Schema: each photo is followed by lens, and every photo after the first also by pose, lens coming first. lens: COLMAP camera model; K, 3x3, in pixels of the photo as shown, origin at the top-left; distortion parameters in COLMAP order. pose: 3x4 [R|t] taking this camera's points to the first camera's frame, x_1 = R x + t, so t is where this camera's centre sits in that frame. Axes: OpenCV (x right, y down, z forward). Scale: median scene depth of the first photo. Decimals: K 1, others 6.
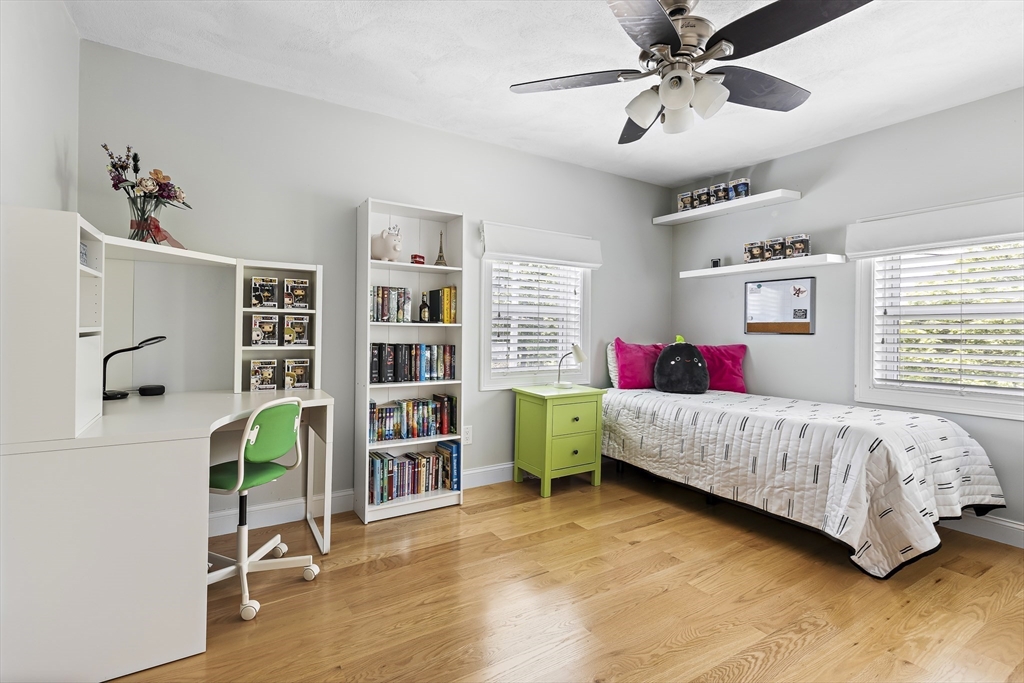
lens RADIAL K [[470.4, 0, 505.7], [0, 470.4, 334.2], [0, 0, 1]] dist [0.012723, 0.000252]
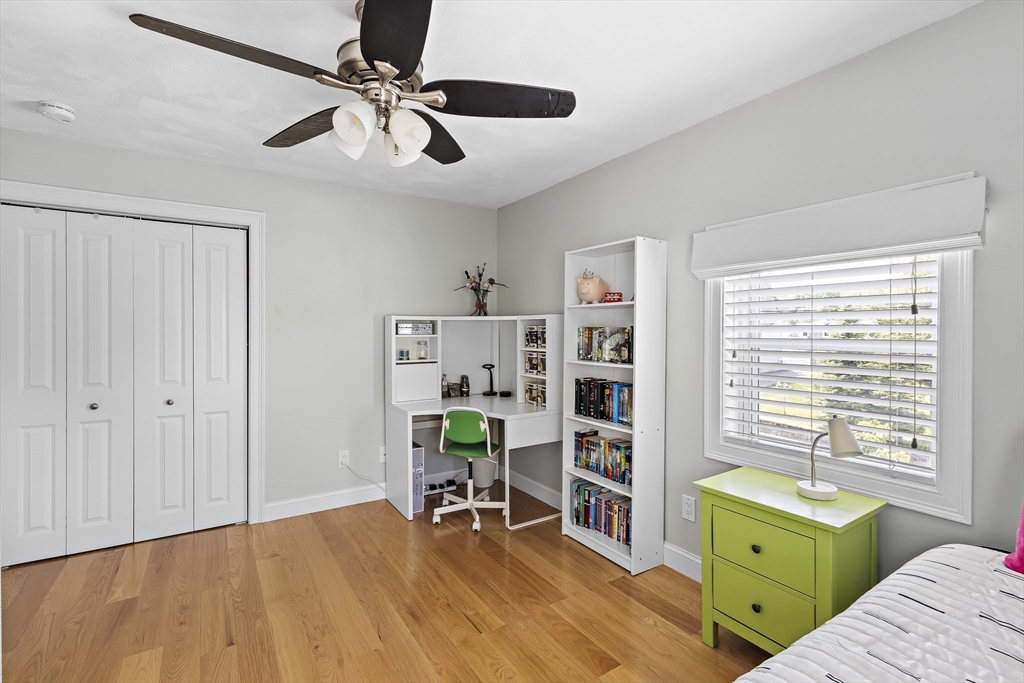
lens RADIAL K [[470.4, 0, 506.8], [0, 470.4, 336.2], [0, 0, 1]] dist [0.012723, 0.000252]
pose [[0.008275, 0.000514, -0.999966, 0.810115], [-0.007326, 0.999973, 0.000453, -0.079243], [0.999939, 0.007322, 0.008279, 0.798937]]
